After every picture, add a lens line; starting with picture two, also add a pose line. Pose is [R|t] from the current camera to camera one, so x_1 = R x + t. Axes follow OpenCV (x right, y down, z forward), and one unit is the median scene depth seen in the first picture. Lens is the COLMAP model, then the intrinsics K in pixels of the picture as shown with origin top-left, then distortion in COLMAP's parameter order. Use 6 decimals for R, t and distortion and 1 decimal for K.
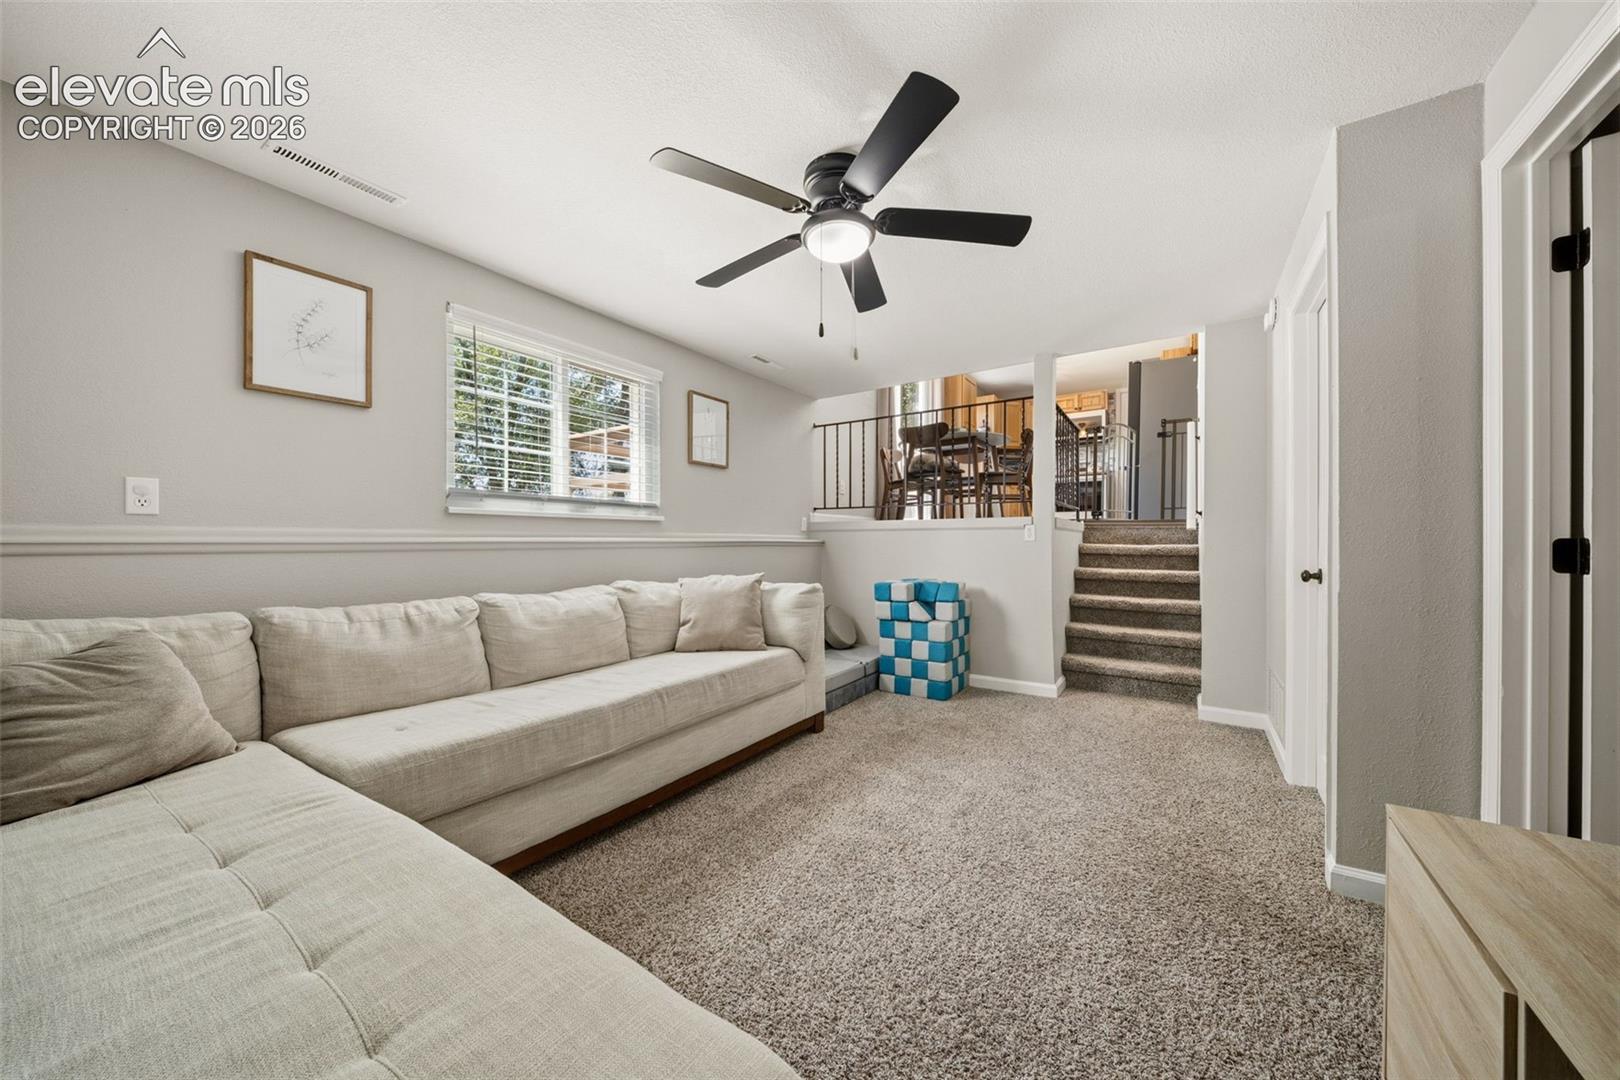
lens RADIAL K [[565.0, 0, 796.4], [0, 565.0, 539.2], [0, 0, 1]] dist [0.000515, -0.002593]
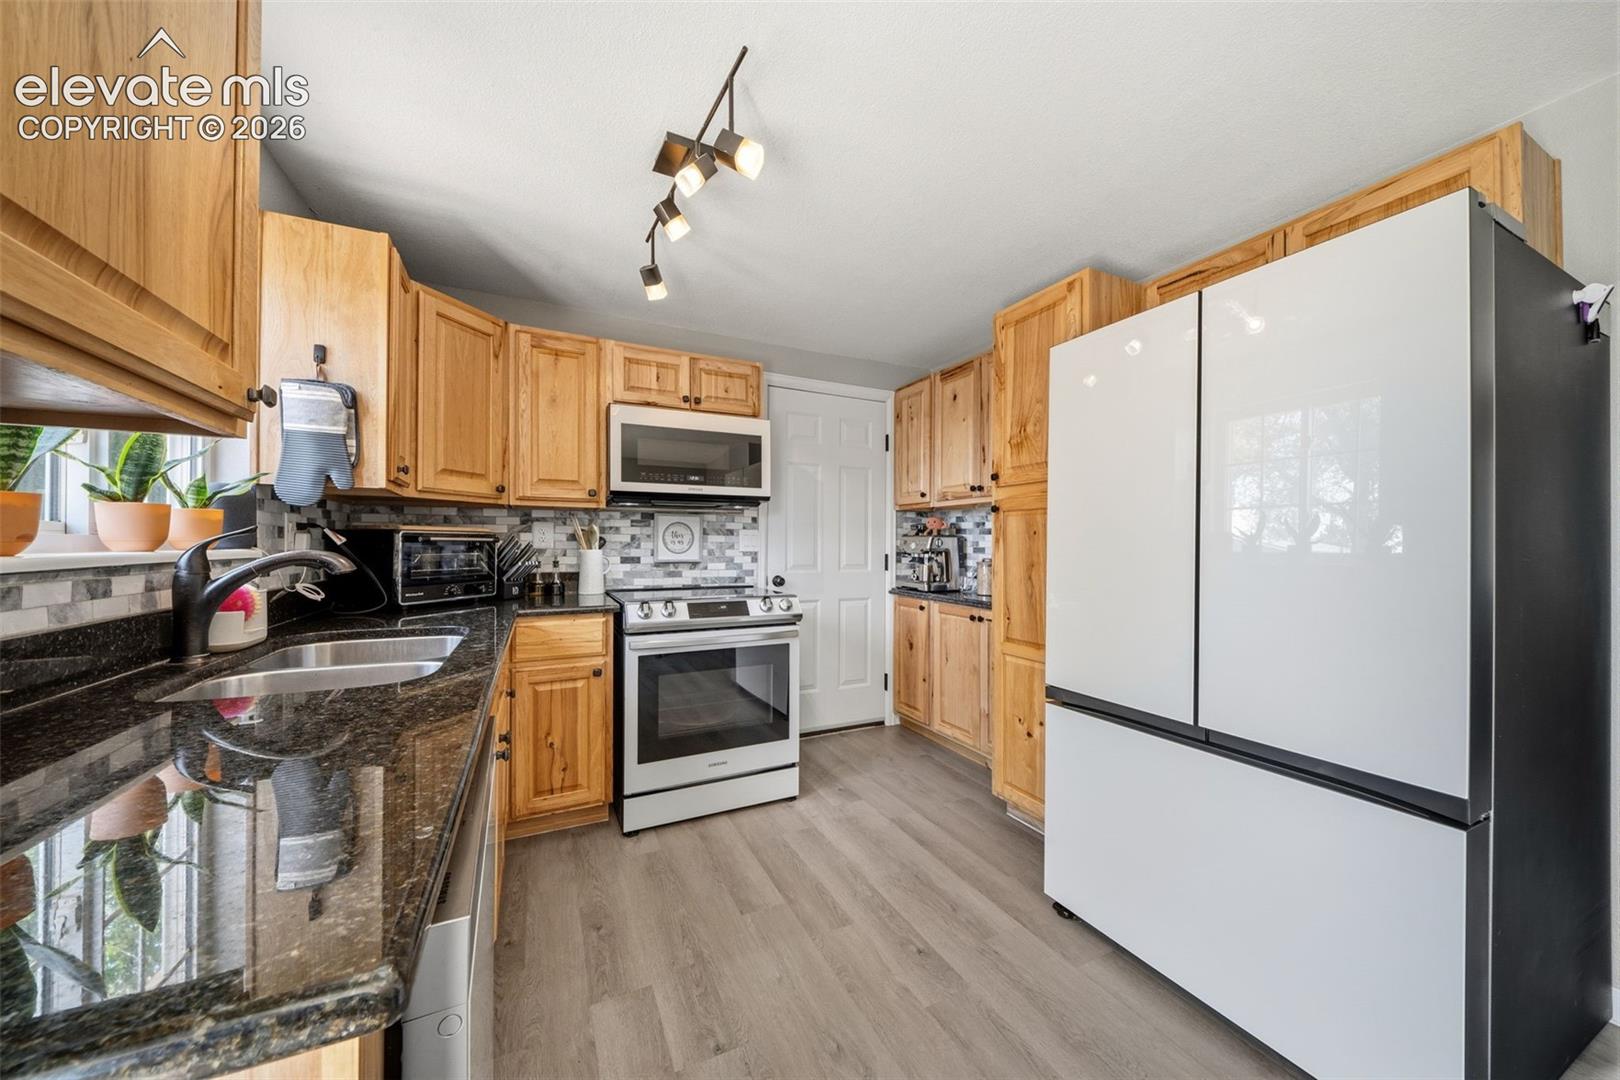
lens RADIAL K [[565.0, 0, 806.5], [0, 565.0, 541.2], [0, 0, 1]] dist [0.000515, -0.002593]
pose [[0.497285, 0.001348, 0.867586, 0.253214], [-0.003020, 0.999995, 0.000177, -0.152100], [-0.867582, -0.002708, 0.497287, 0.786950]]
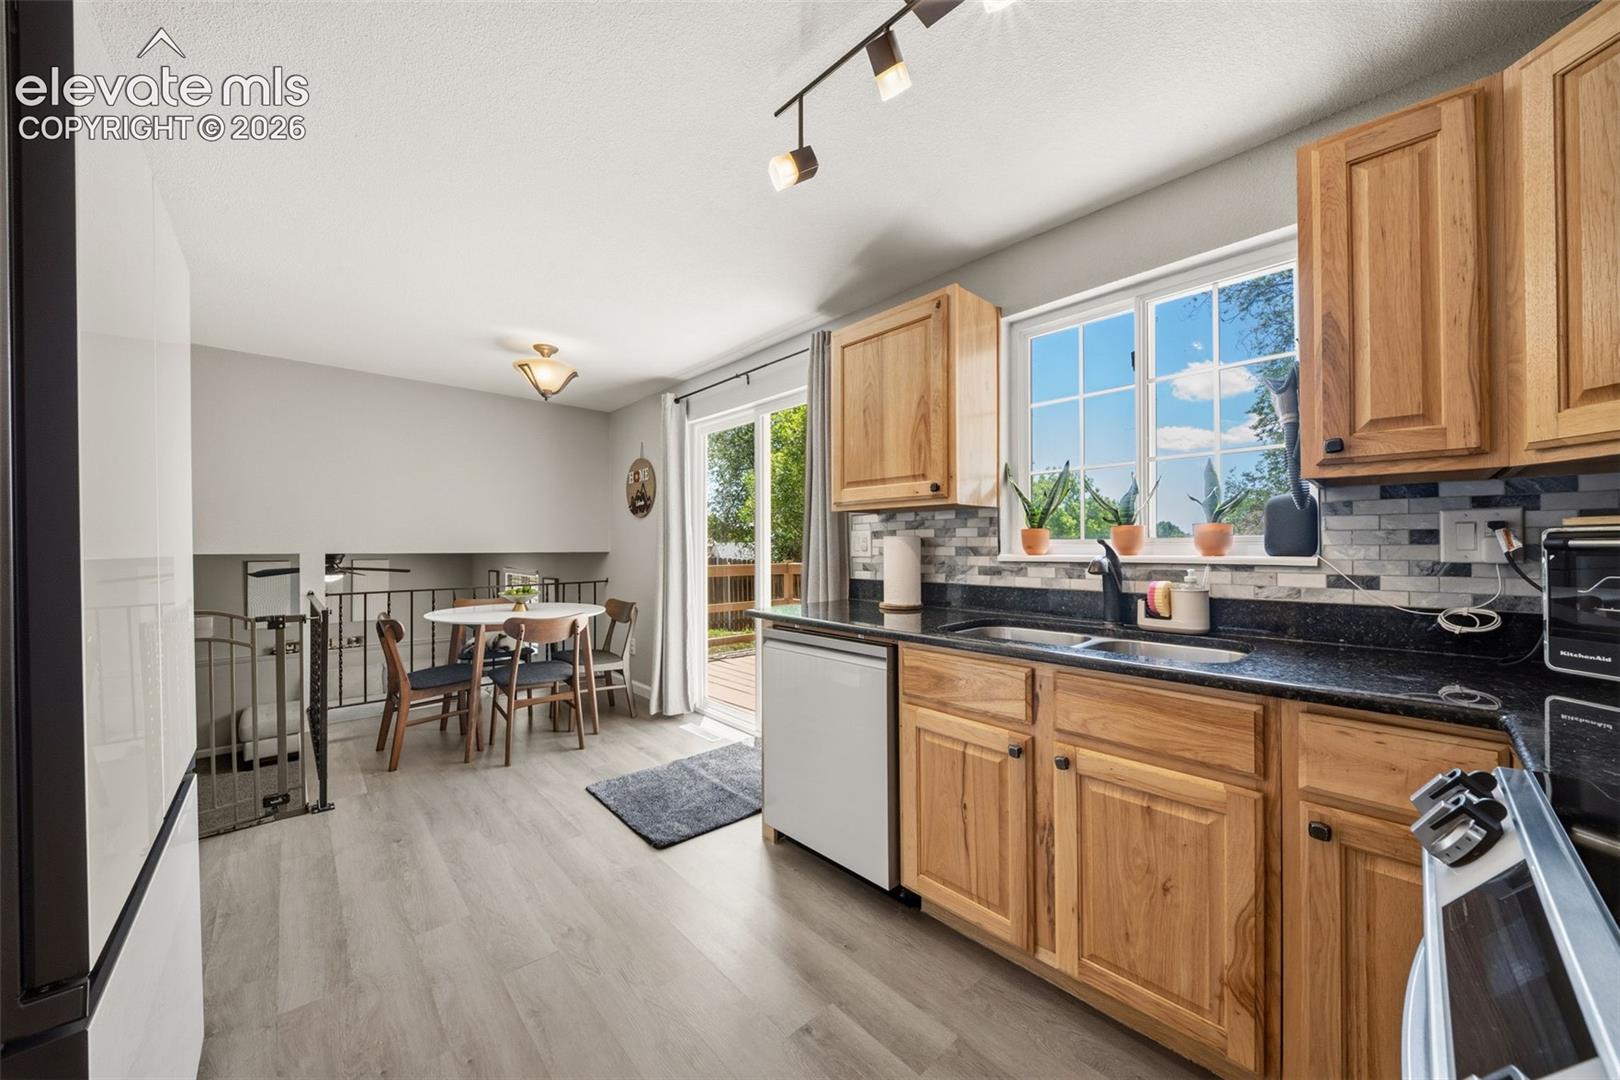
lens RADIAL K [[565.0, 0, 802.1], [0, 565.0, 542.8], [0, 0, 1]] dist [0.000515, -0.002593]
pose [[-0.224954, -0.009001, -0.974328, 0.538433], [0.003920, 0.999941, -0.010143, -0.152201], [0.974362, -0.006101, -0.224905, 0.921348]]
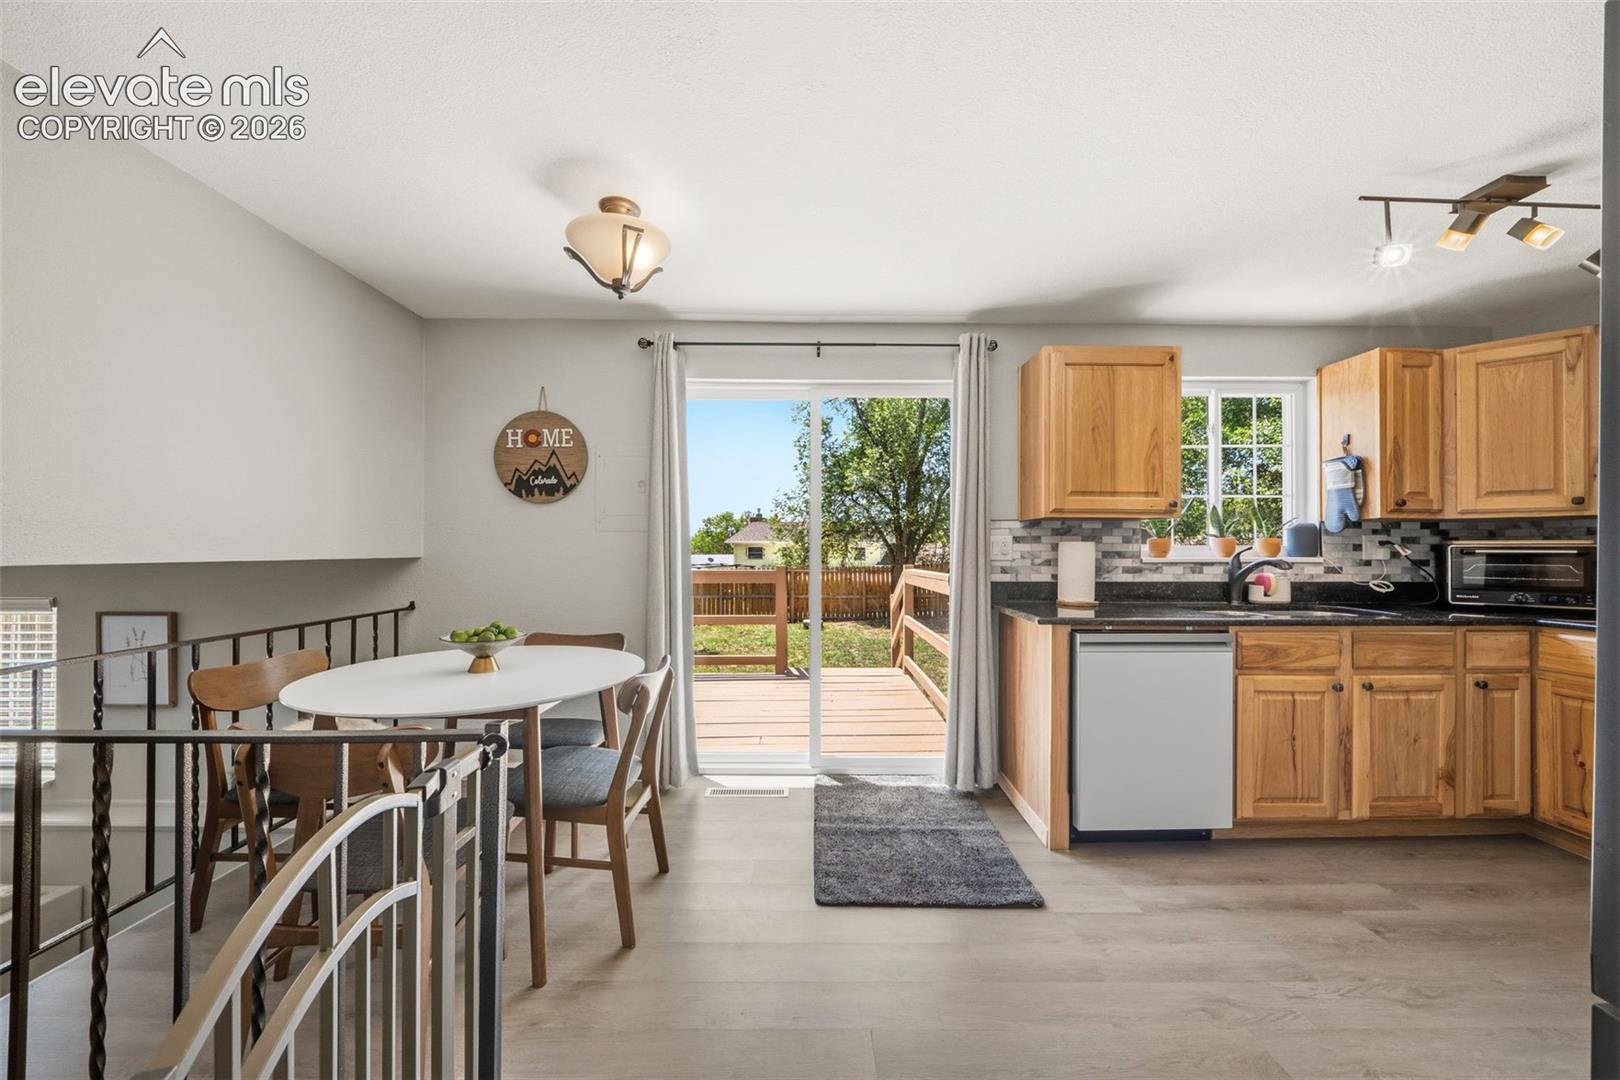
lens RADIAL K [[565.0, 0, 806.3], [0, 565.0, 545.5], [0, 0, 1]] dist [0.000515, -0.002593]
pose [[0.573636, -0.006045, -0.819088, 0.426515], [0.000762, 0.999976, -0.006847, -0.154083], [0.819110, 0.003303, 0.573627, 0.591045]]
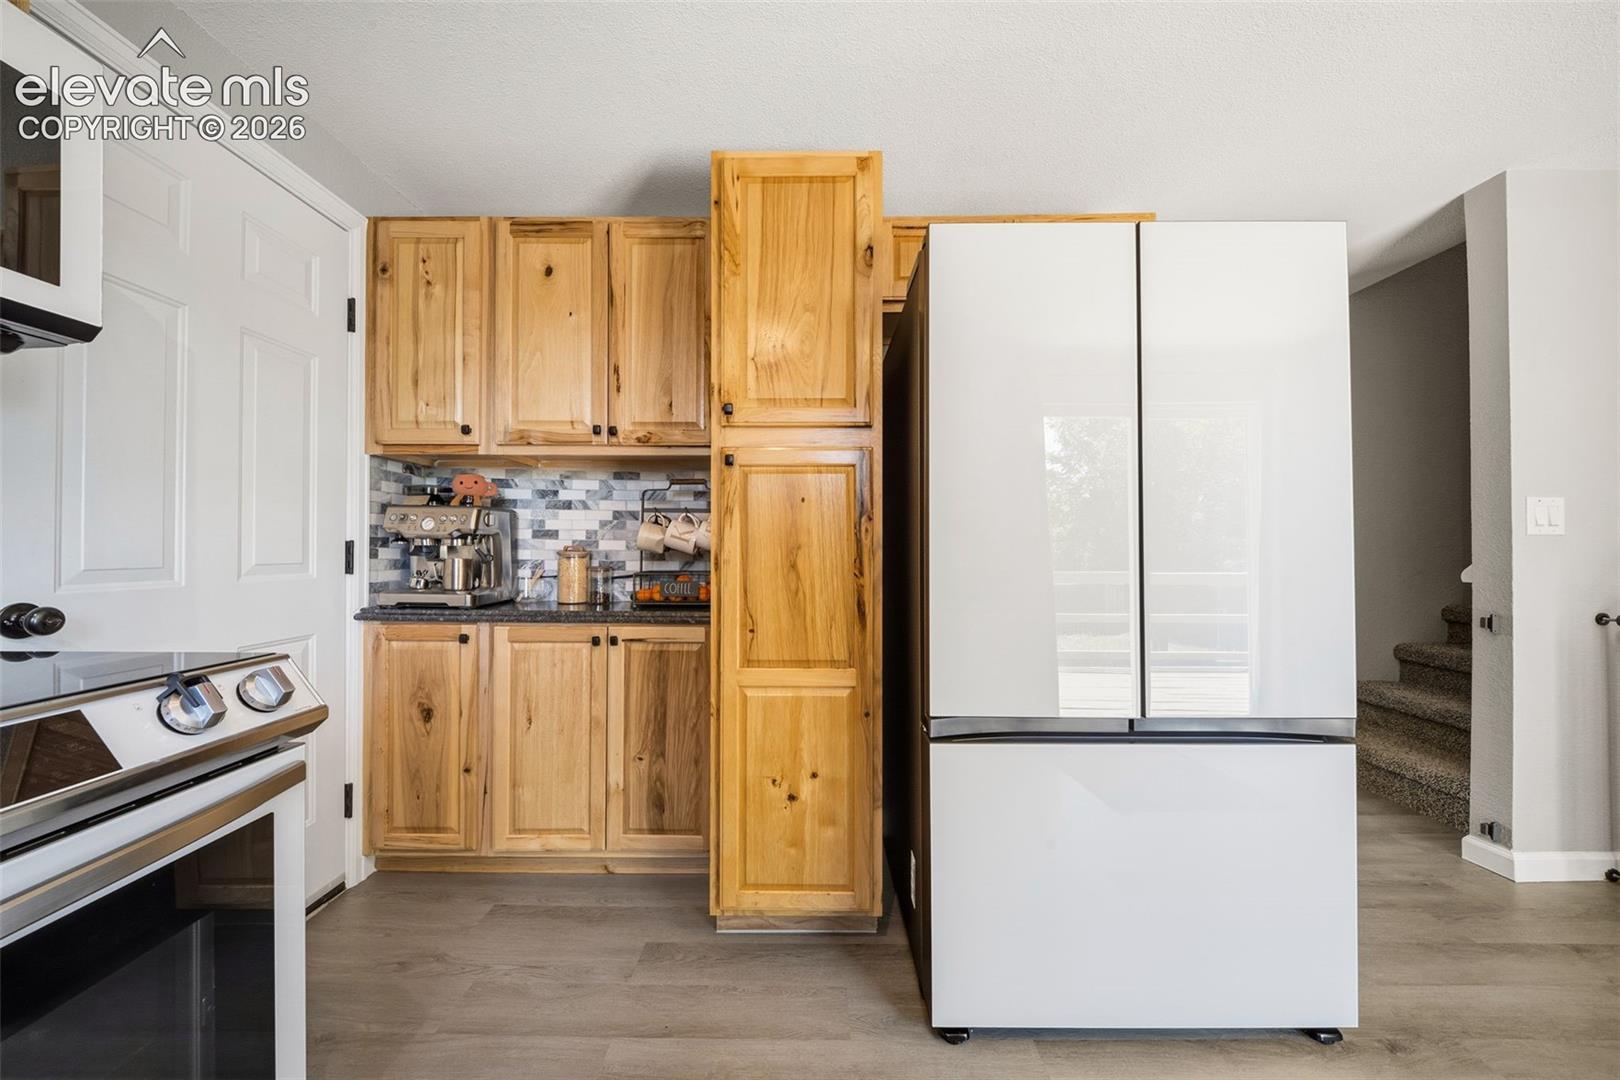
lens RADIAL K [[565.0, 0, 806.9], [0, 565.0, 542.8], [0, 0, 1]] dist [0.000515, -0.002593]
pose [[-0.564898, -0.001428, 0.825159, 0.384600], [-0.006001, 0.999979, -0.002377, -0.142158], [-0.825139, -0.006294, -0.564895, 0.925121]]
